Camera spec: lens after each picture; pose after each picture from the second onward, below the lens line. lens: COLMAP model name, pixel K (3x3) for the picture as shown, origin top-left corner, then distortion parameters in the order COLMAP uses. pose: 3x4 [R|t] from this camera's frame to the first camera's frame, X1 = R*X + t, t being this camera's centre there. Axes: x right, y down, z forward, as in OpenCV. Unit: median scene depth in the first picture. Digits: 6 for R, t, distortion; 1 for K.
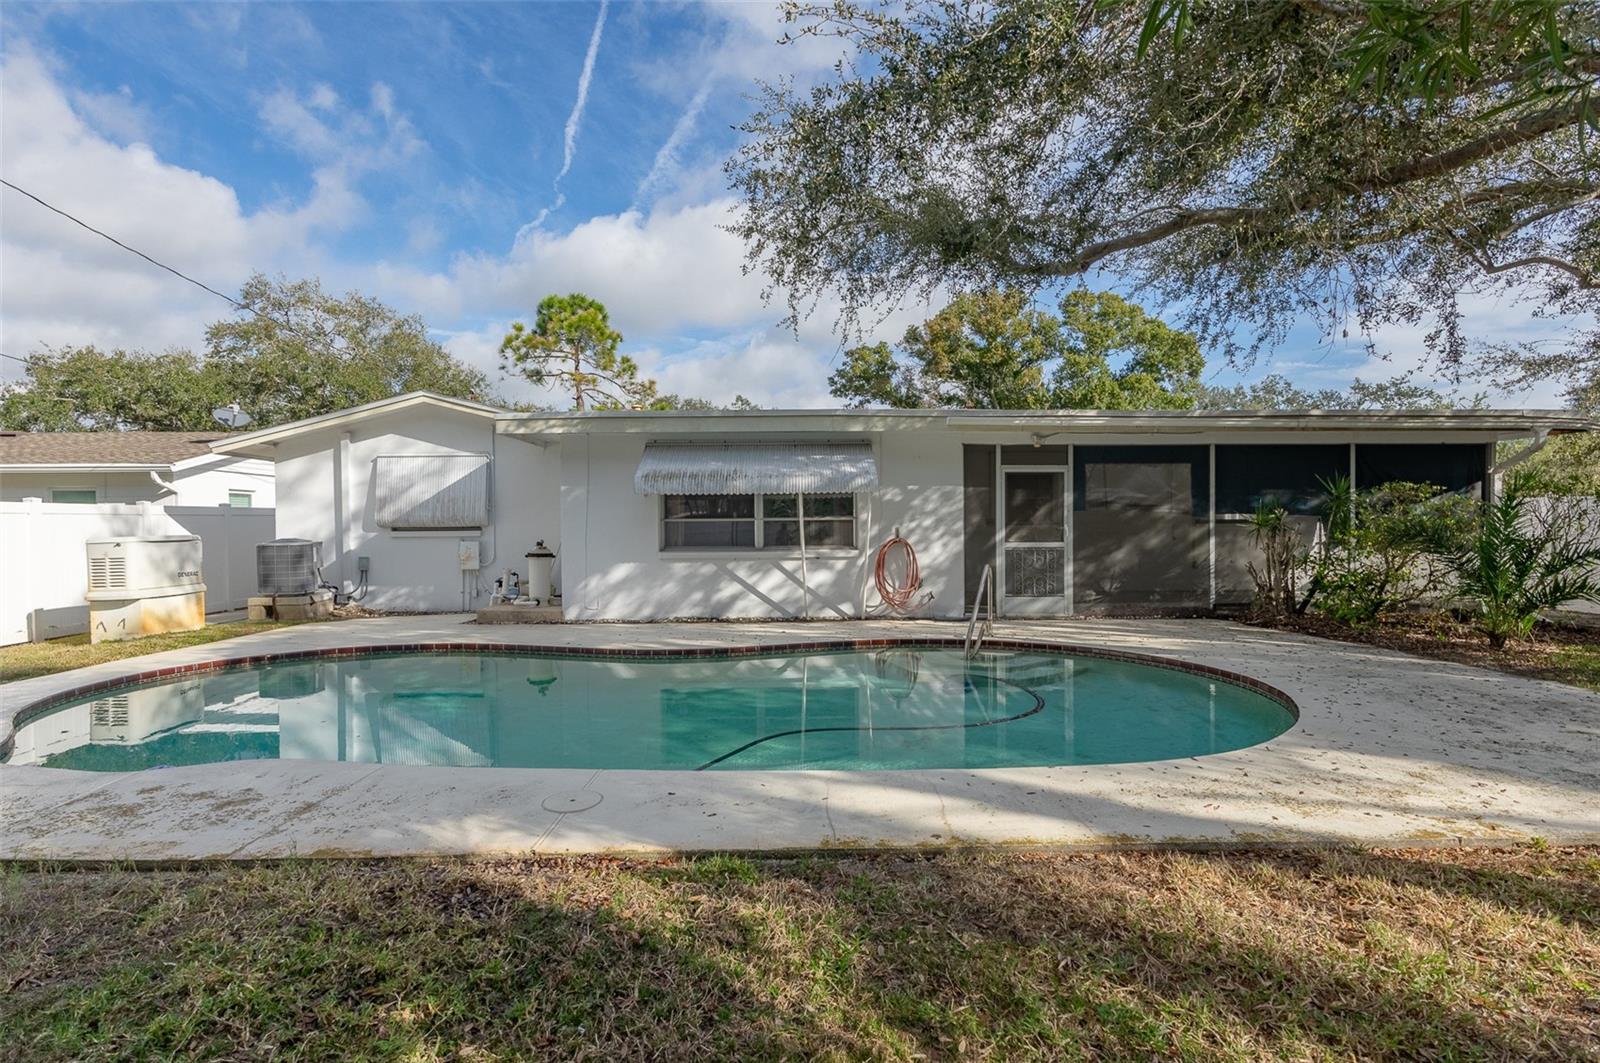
lens RADIAL K [[835.6, 0, 811.1], [0, 835.6, 530.0], [0, 0, 1]] dist [-0.000793, 0.000473]
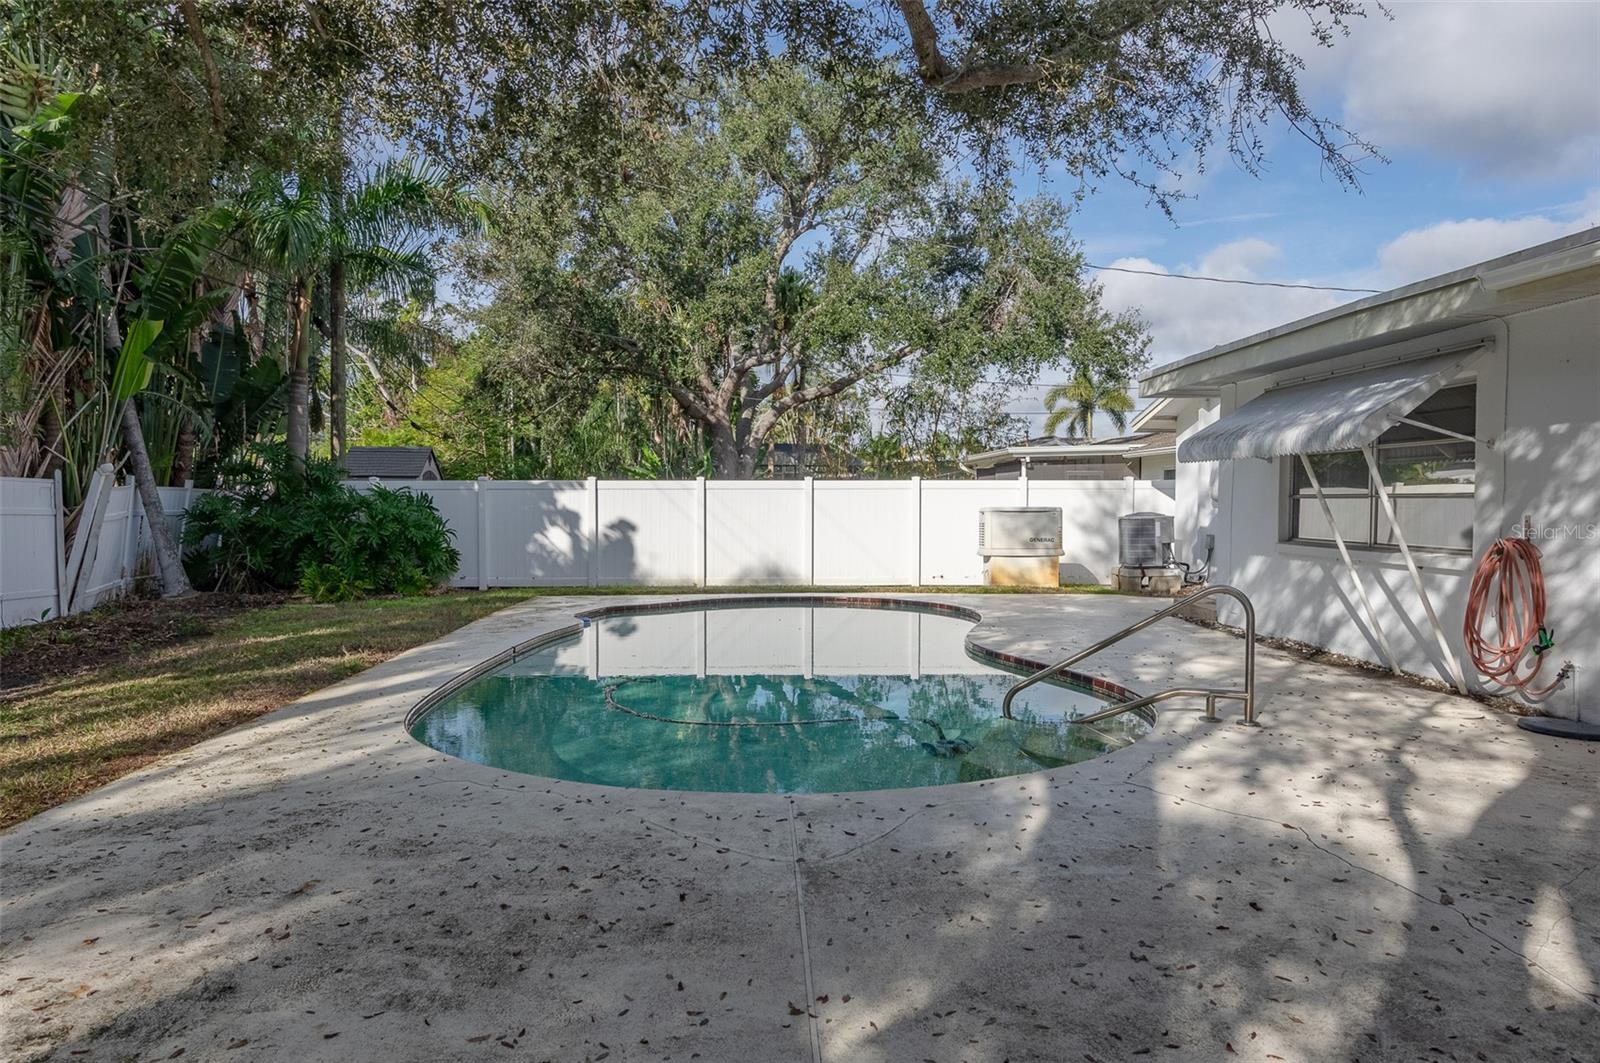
lens RADIAL K [[1079.7, 0, 775.7], [0, 1079.7, 532.9], [0, 0, 1]] dist [-0.001317, -0.000277]
pose [[-0.020218, 0.039775, -0.999004, 0.714531], [-0.010075, 0.999149, 0.039985, -0.013583], [0.999745, 0.010874, -0.019800, 0.588971]]
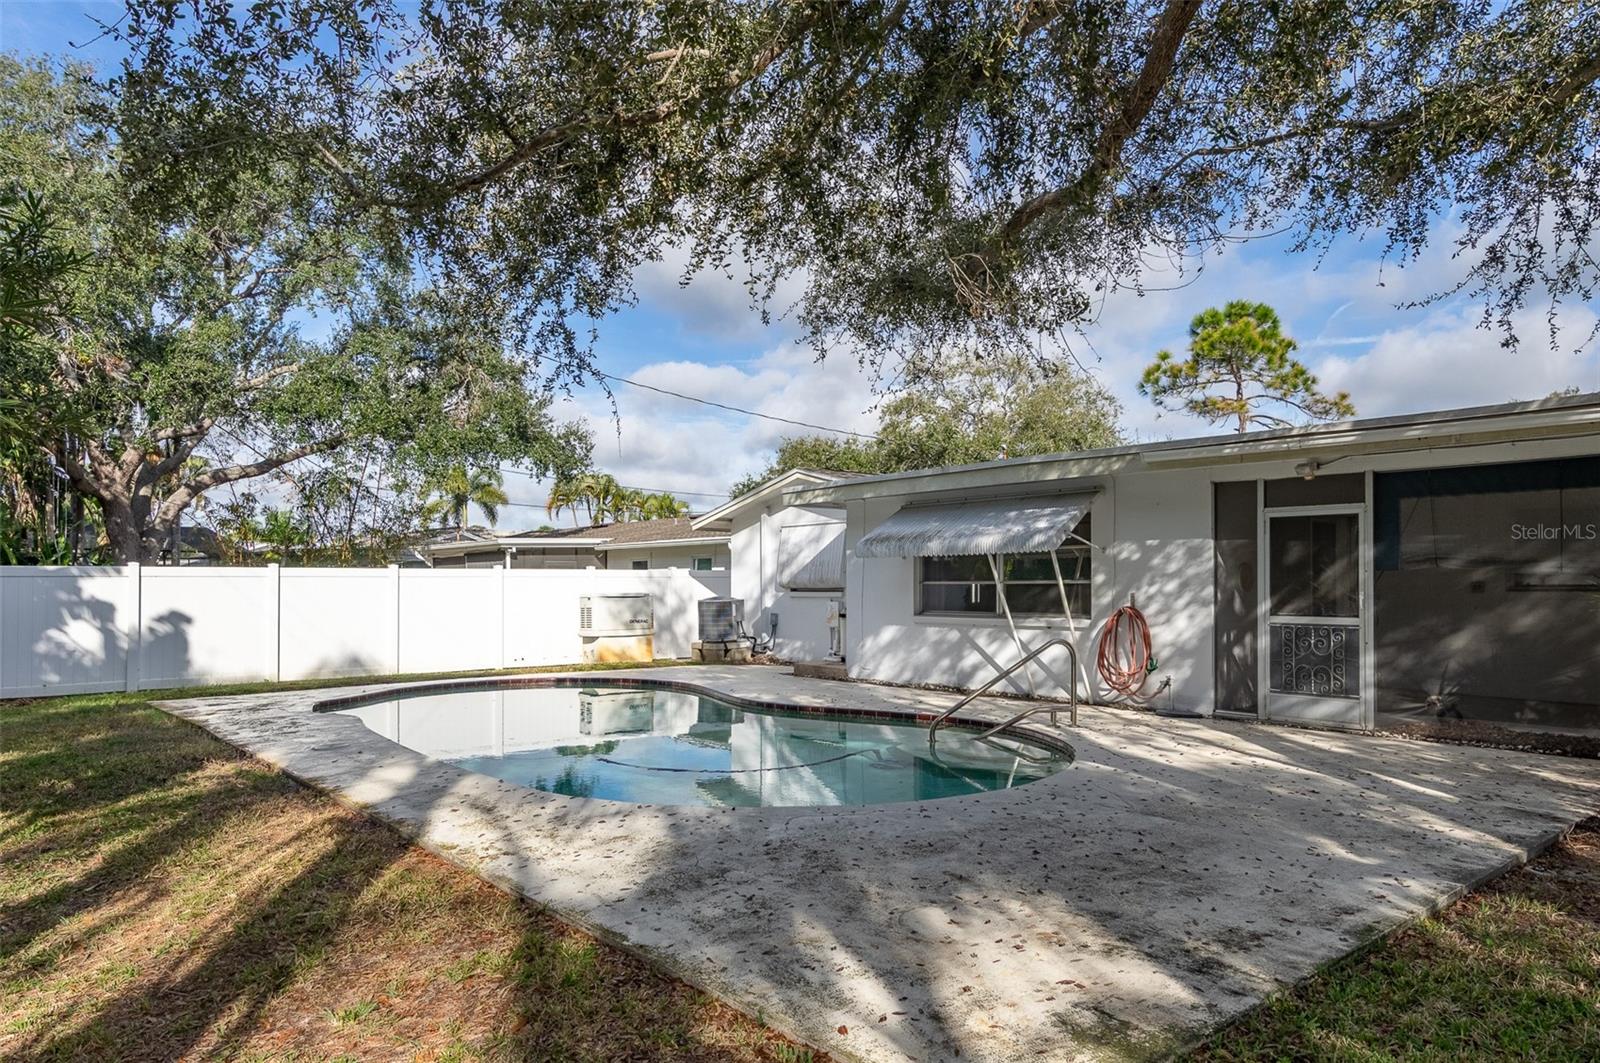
lens RADIAL K [[1044.6, 0, 804.4], [0, 1044.6, 557.5], [0, 0, 1]] dist [-0.001893, 0.000771]
pose [[0.620243, -0.015588, -0.784255, 0.687803], [-0.009445, 0.999582, -0.027337, -0.006904], [0.784353, 0.024363, 0.619837, 0.135924]]
